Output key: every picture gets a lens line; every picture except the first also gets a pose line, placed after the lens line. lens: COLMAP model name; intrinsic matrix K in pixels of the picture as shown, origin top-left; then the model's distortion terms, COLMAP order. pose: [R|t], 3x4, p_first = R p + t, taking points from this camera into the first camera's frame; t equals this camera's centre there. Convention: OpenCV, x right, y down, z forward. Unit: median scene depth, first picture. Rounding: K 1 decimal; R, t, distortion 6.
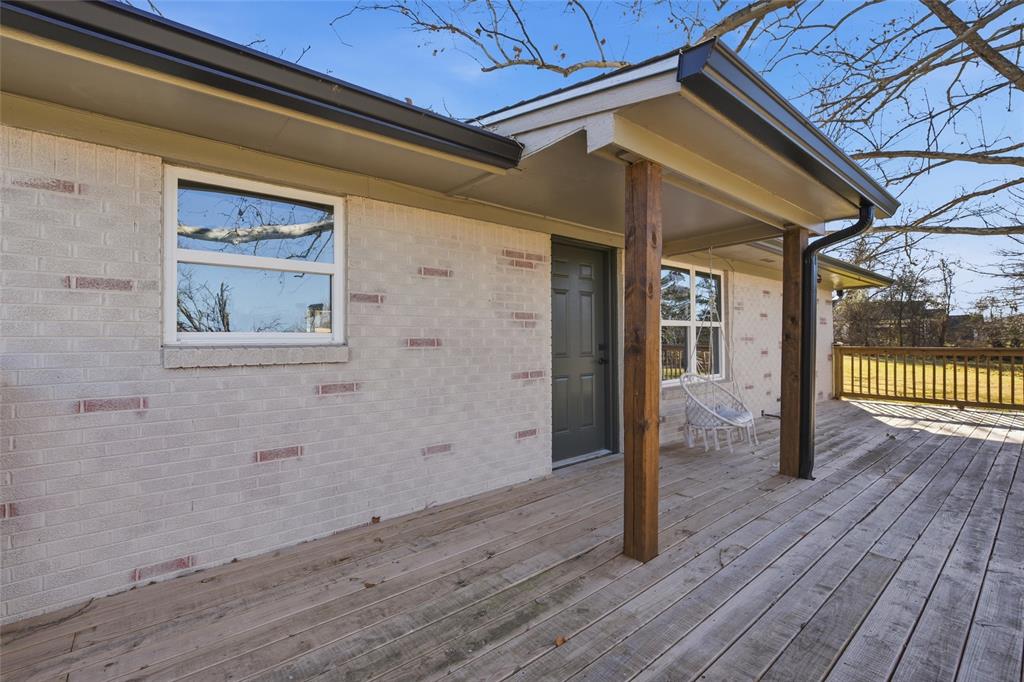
lens RADIAL K [[452.3, 0, 522.5], [0, 452.3, 333.2], [0, 0, 1]] dist [0.000526, -0.000006]
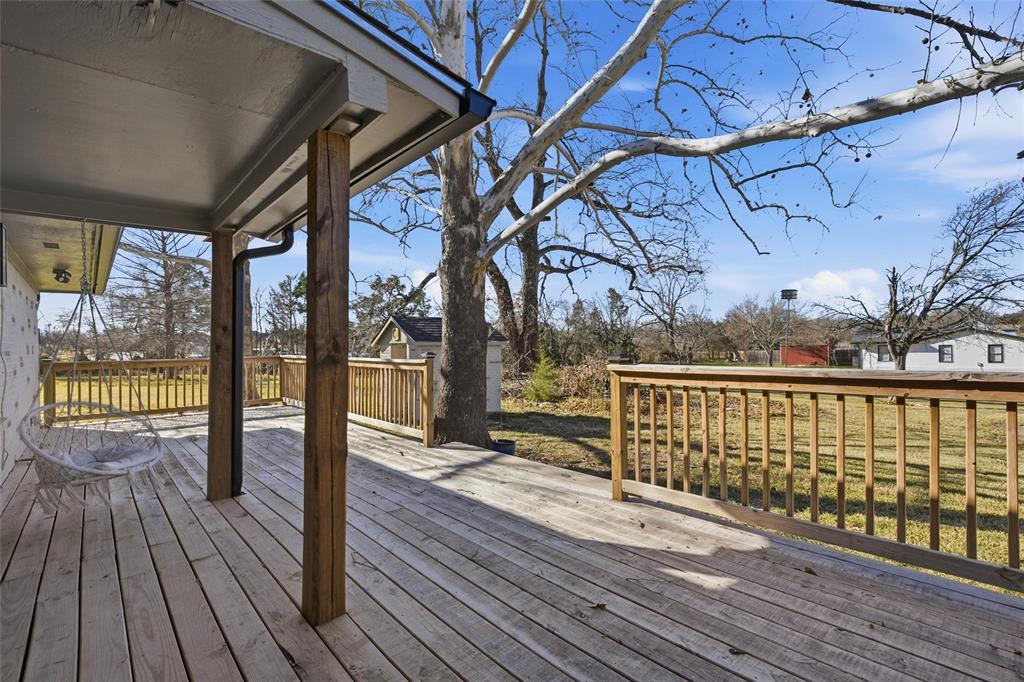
lens RADIAL K [[466.3, 0, 512.0], [0, 466.3, 341.0], [0, 0, 1]] dist [-0.001217, -0.000119]
pose [[-0.028811, 0.011775, 0.999516, -0.600393], [0.003443, 0.999926, -0.011681, 0.013105], [-0.999579, 0.003105, -0.028849, 0.704454]]
